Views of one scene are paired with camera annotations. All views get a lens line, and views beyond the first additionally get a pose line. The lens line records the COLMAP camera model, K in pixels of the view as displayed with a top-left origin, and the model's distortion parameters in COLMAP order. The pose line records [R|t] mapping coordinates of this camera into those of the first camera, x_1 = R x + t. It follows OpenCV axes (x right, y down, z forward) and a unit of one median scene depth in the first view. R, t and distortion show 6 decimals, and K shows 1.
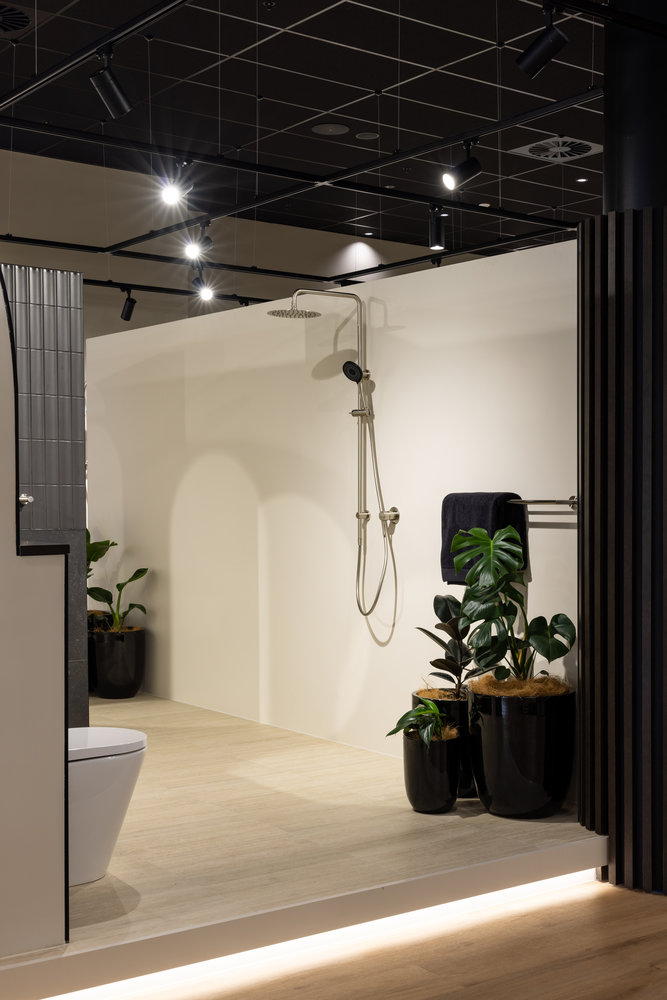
lens RADIAL K [[1278.6, 0, 328.0], [0, 1278.6, 494.8], [0, 0, 1]] dist [0.023398, 0.000000]
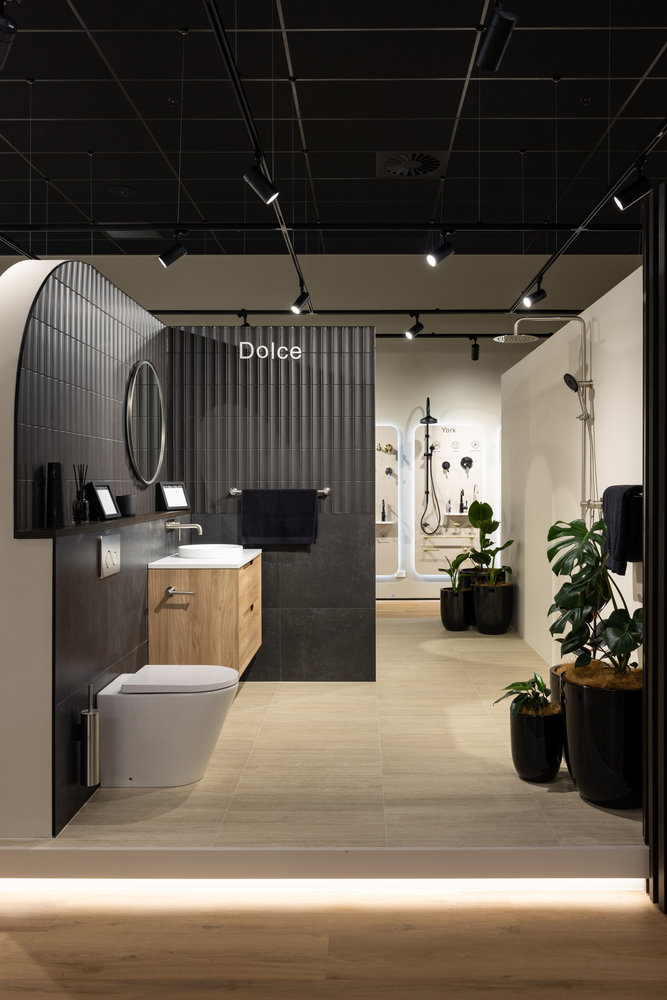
lens RADIAL K [[786.1, 0, 331.7], [0, 786.1, 490.3], [0, 0, 1]] dist [-0.012464, 0.005024]
pose [[0.808398, -0.002051, -0.588633, 0.339174], [0.006910, 0.999958, 0.006006, -0.003367], [0.588596, -0.008922, 0.808378, 0.363491]]
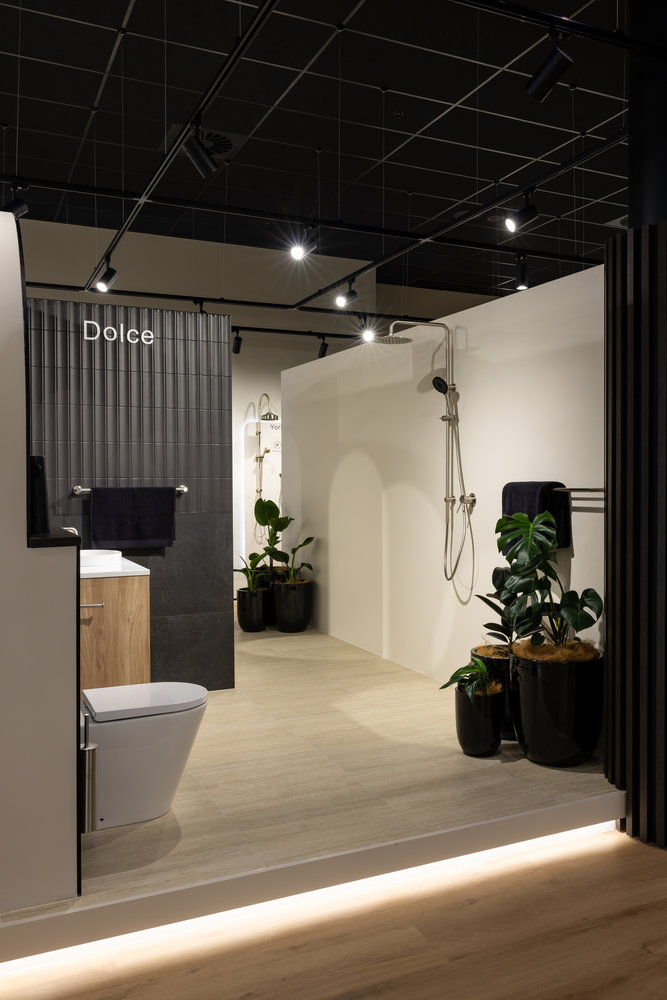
lens RADIAL K [[827.3, 0, 360.3], [0, 827.3, 491.6], [0, 0, 1]] dist [-0.014468, 0.023022]
pose [[0.983138, -0.005730, -0.182776, 0.114738], [0.008596, 0.999852, 0.014893, -0.005974], [0.182664, -0.016213, 0.983042, 0.239094]]
